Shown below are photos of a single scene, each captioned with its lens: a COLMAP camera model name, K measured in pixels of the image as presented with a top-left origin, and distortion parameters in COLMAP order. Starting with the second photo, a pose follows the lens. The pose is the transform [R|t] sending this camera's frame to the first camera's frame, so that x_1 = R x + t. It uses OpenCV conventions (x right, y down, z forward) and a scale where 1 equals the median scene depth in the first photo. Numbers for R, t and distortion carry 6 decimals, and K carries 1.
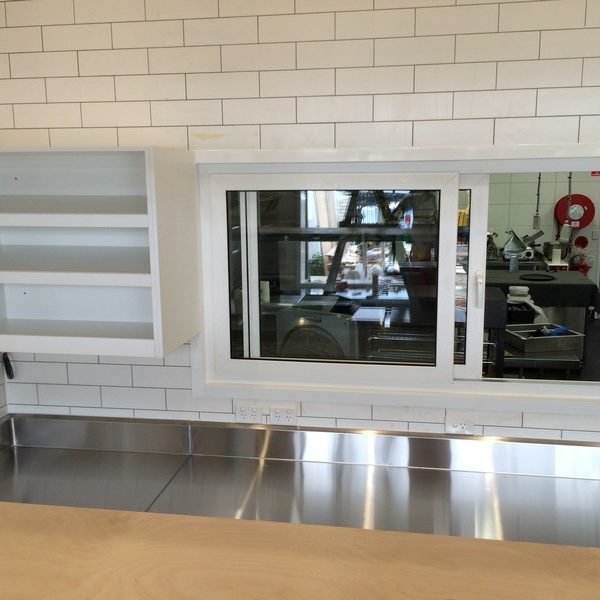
lens RADIAL K [[676.1, 0, 305.1], [0, 676.1, 302.6], [0, 0, 1]] dist [0.035986, 0.000000]
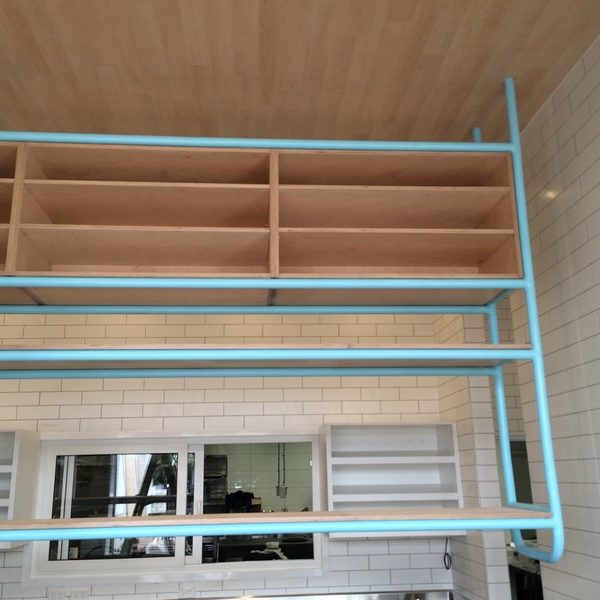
lens RADIAL K [[676.1, 0, 290.8], [0, 676.1, 294.4], [0, 0, 1]] dist [0.035986, 0.000000]
pose [[0.973589, 0.050303, 0.222699, 0.061620], [0.051647, 0.901615, -0.429444, 0.253676], [-0.222391, 0.429604, 0.875204, -0.882858]]
